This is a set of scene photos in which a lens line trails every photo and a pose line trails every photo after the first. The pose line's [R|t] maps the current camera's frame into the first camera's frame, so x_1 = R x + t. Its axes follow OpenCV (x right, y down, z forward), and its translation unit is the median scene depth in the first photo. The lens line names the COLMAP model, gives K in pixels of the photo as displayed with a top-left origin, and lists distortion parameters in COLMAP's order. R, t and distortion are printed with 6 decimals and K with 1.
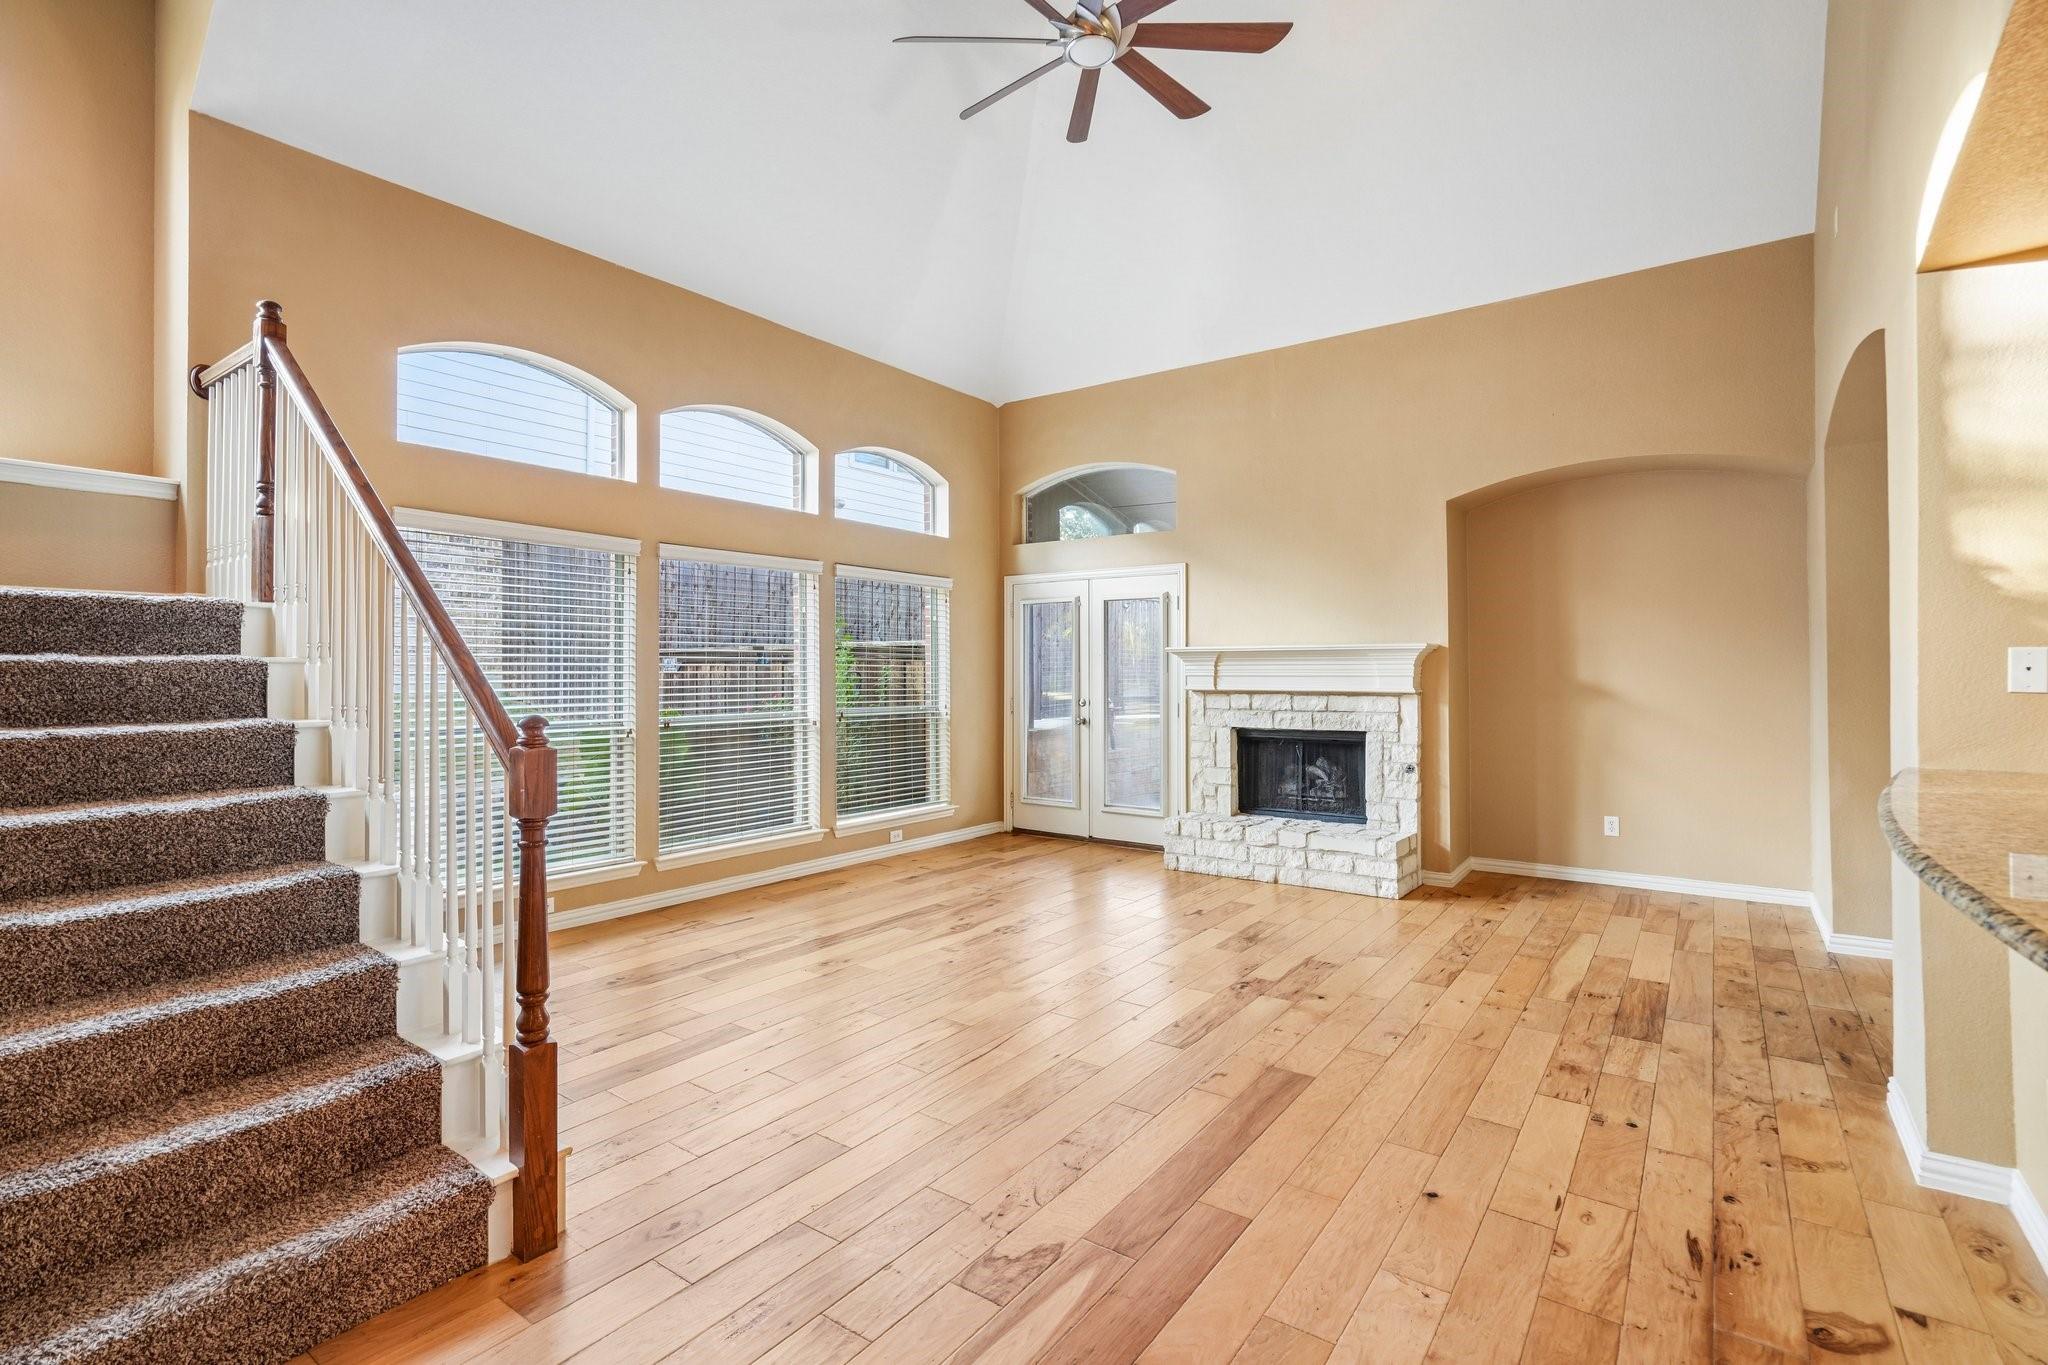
lens RADIAL K [[943.1, 0, 1026.5], [0, 943.1, 661.6], [0, 0, 1]] dist [0.001006, -0.000027]
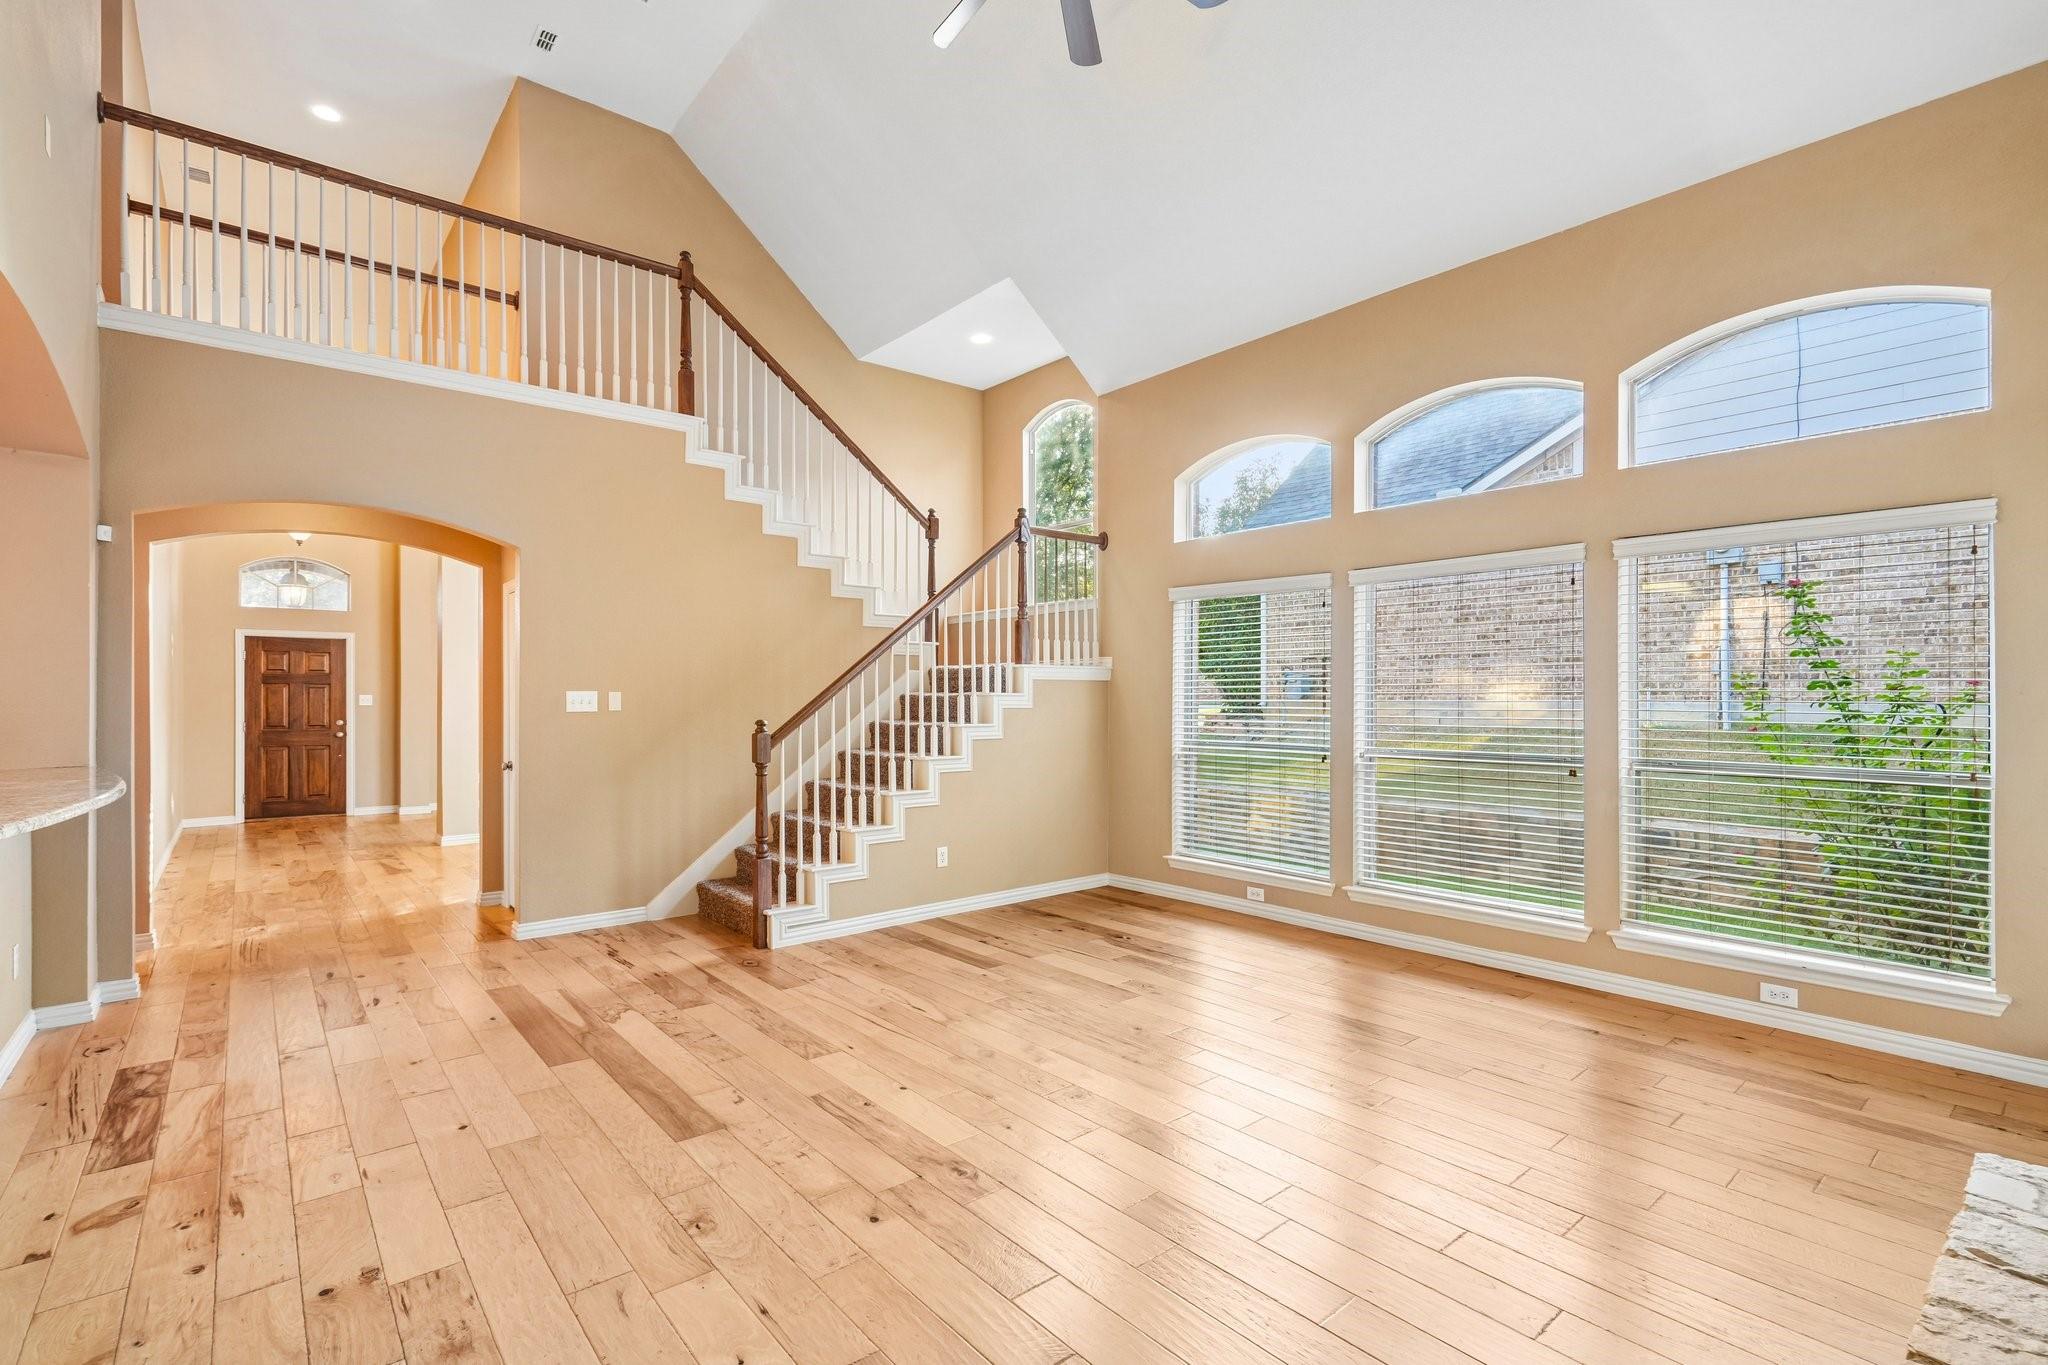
lens RADIAL K [[925.6, 0, 1024.0], [0, 925.6, 682.5], [0, 0, 1]] dist [-0.000730, -0.000254]
pose [[-0.240080, -0.015580, -0.970628, 0.591600], [0.012715, 0.999735, -0.019192, 0.006430], [0.970670, -0.016950, -0.239819, 0.827984]]
